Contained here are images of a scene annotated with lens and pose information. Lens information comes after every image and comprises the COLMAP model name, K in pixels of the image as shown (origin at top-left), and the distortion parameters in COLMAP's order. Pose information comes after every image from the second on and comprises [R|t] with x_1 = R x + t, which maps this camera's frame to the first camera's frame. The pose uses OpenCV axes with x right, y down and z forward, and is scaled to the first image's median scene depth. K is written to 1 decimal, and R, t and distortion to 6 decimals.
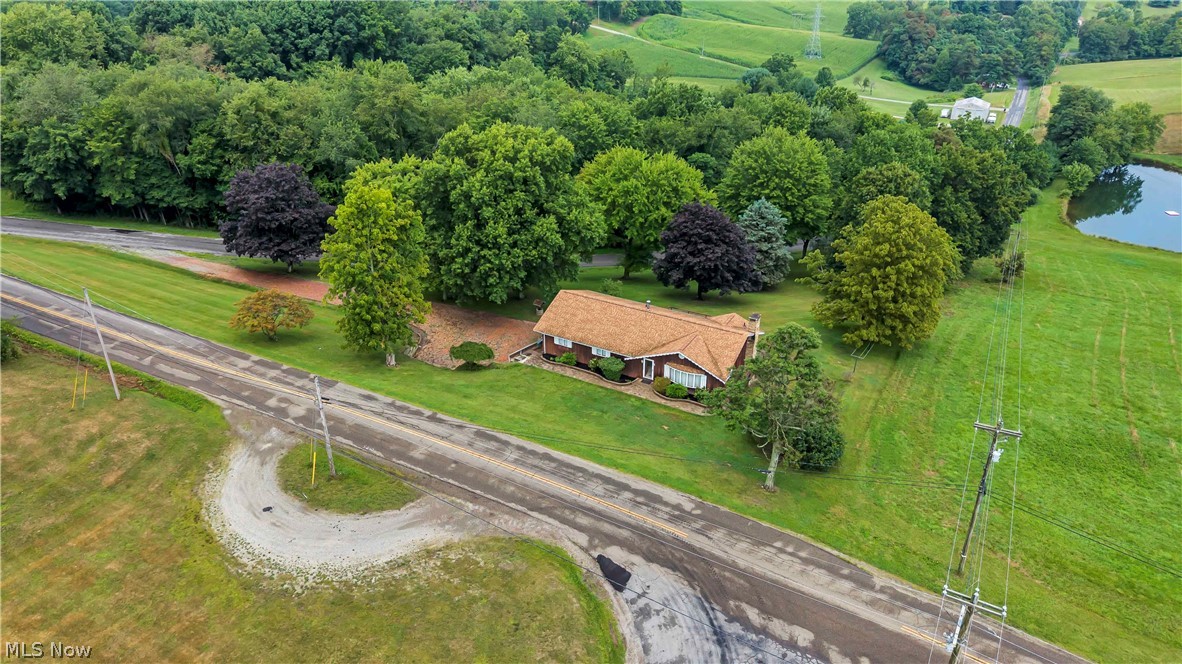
lens RADIAL K [[843.0, 0, 591.0], [0, 843.0, 332.0], [0, 0, 1]] dist [-0.001793, -0.003044]
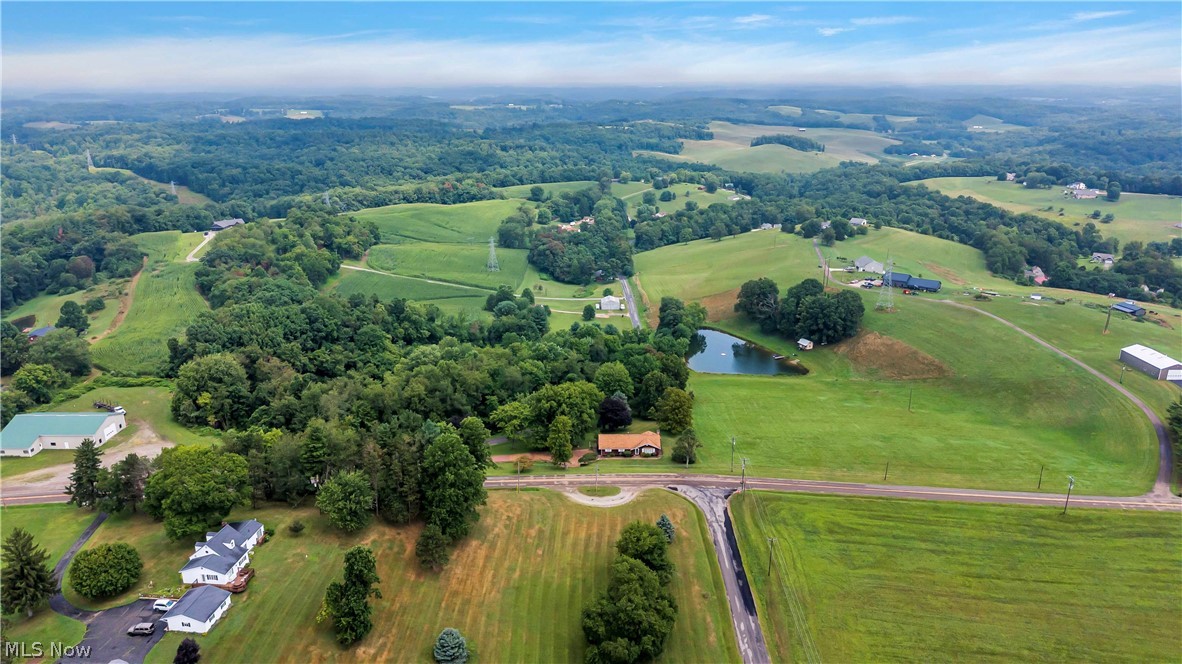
lens RADIAL K [[800.9, 0, 591.0], [0, 800.9, 332.0], [0, 0, 1]] dist [0.109038, -0.000556]
pose [[0.876208, -0.154936, 0.456349, -0.523157], [0.226588, 0.968167, -0.106354, -0.042702], [-0.425344, 0.196591, 0.883422, -0.673222]]
